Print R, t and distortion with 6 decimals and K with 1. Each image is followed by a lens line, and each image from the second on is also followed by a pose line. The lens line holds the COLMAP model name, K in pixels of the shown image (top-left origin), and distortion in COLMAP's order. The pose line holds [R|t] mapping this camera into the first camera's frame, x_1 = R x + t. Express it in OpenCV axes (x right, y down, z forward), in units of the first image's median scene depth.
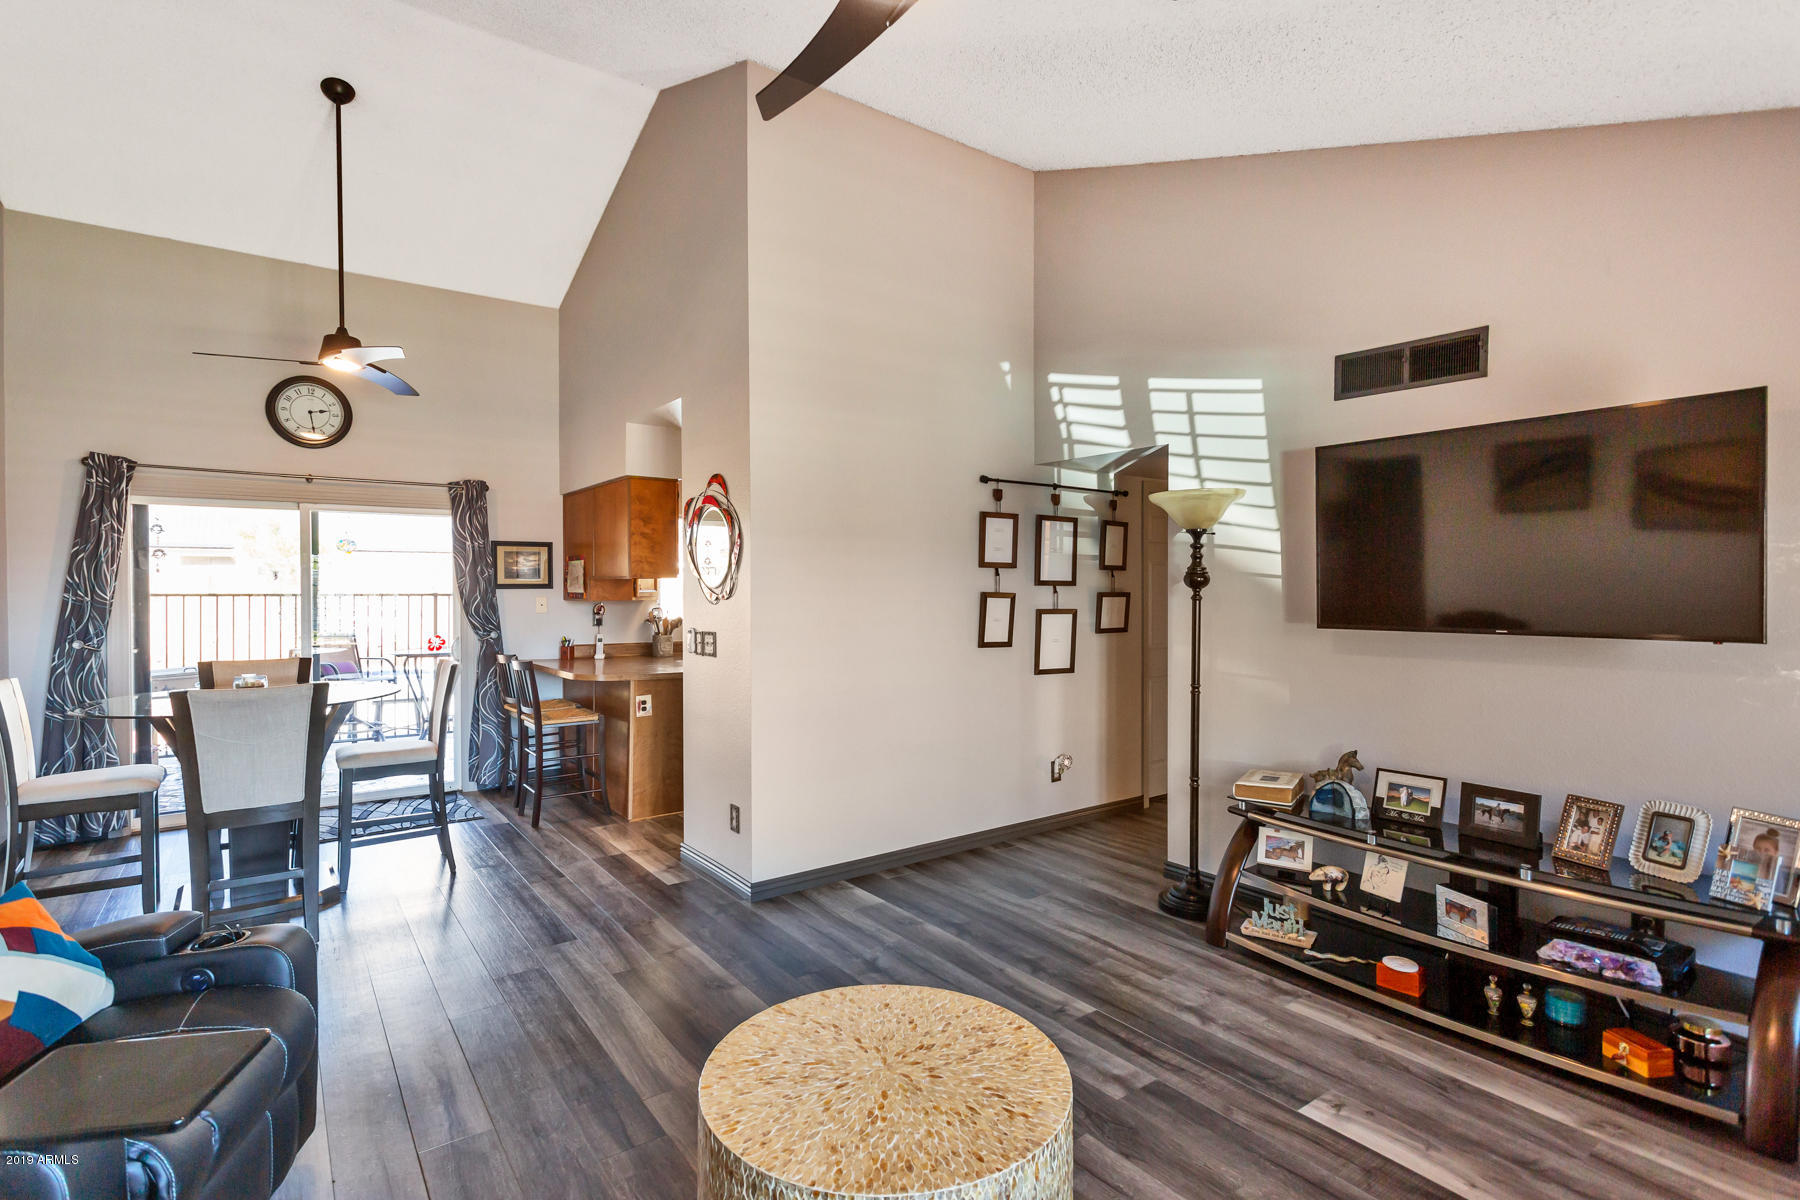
lens RADIAL K [[875.1, 0, 885.2], [0, 875.1, 593.8], [0, 0, 1]] dist [0.005618, 0.000396]
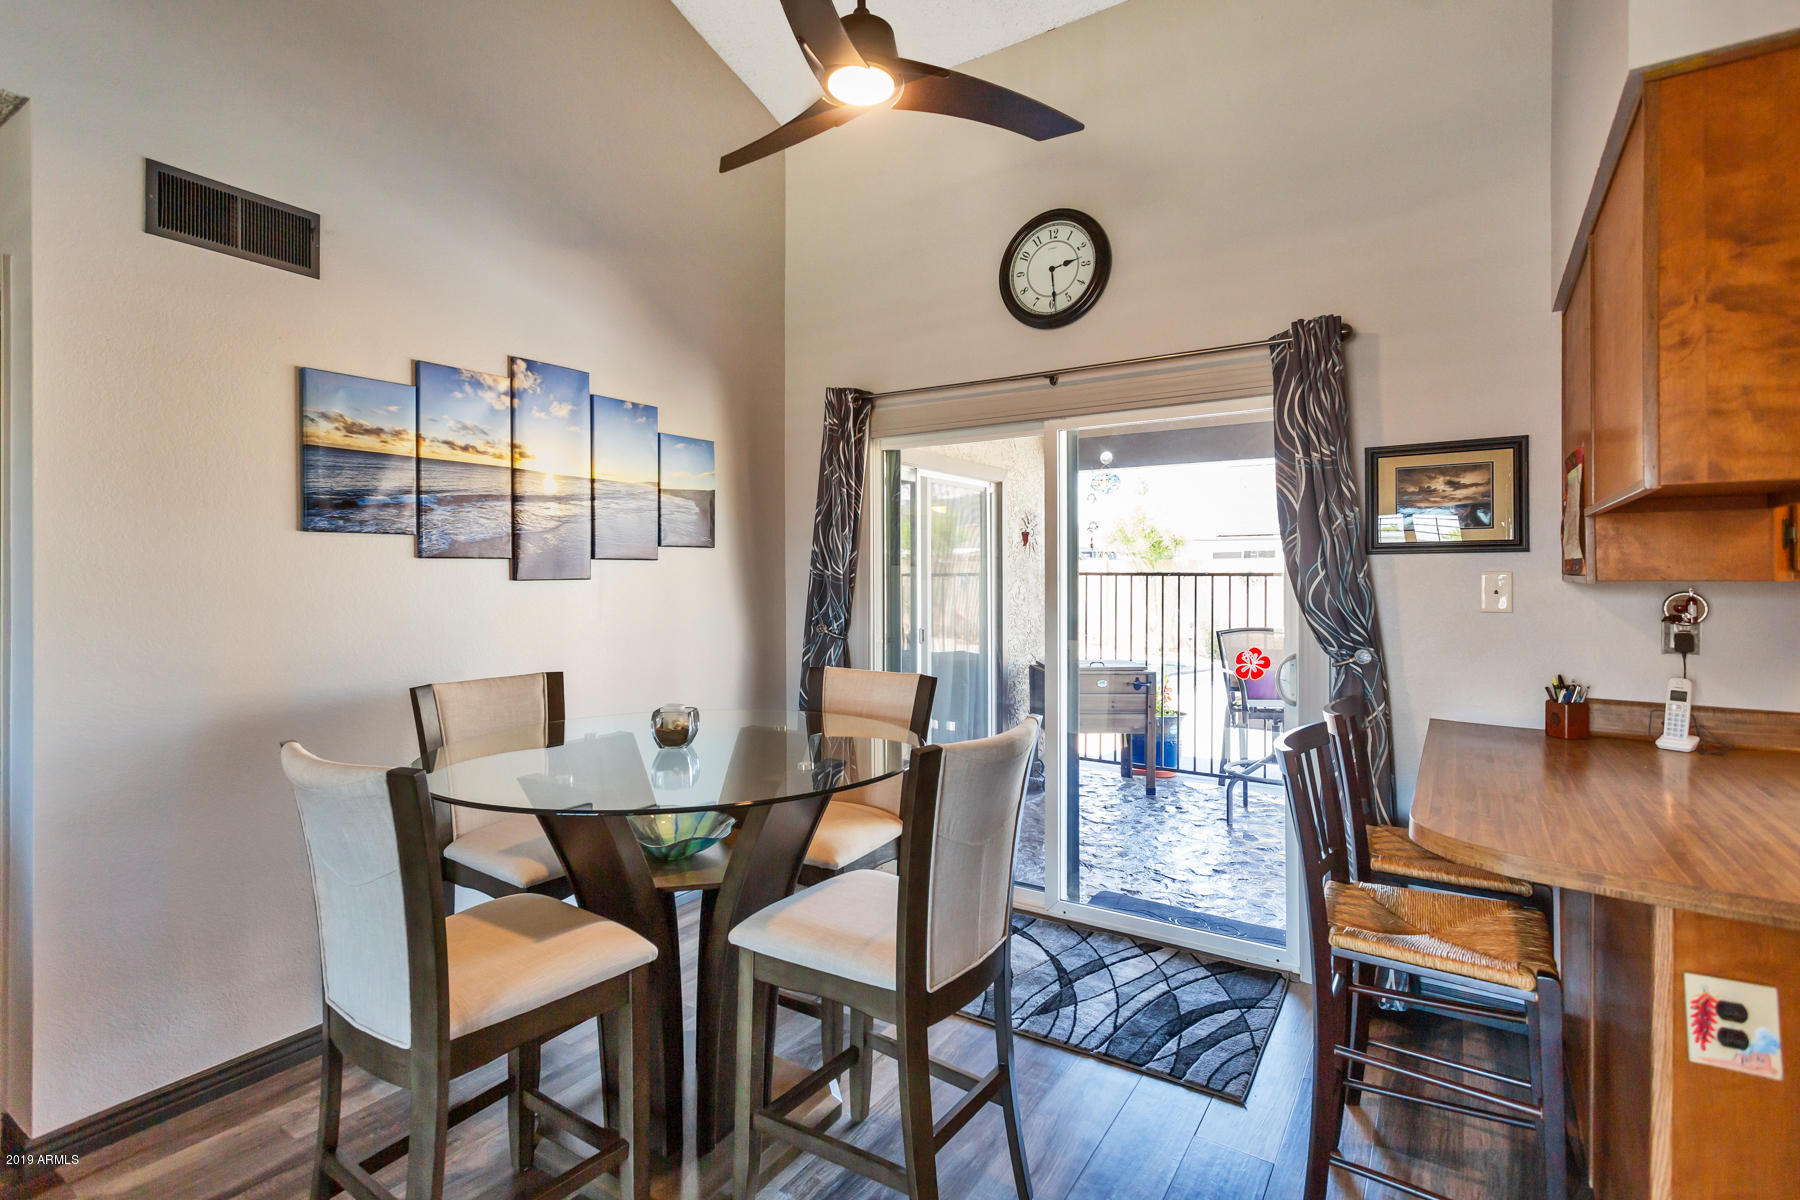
lens RADIAL K [[875.1, 0, 872.9], [0, 875.1, 573.1], [0, 0, 1]] dist [0.005618, 0.000396]
pose [[0.360521, -0.003406, -0.932745, -0.099497], [-0.007031, 0.999955, -0.006368, 0.007443], [0.932725, 0.008854, 0.360481, 0.503487]]
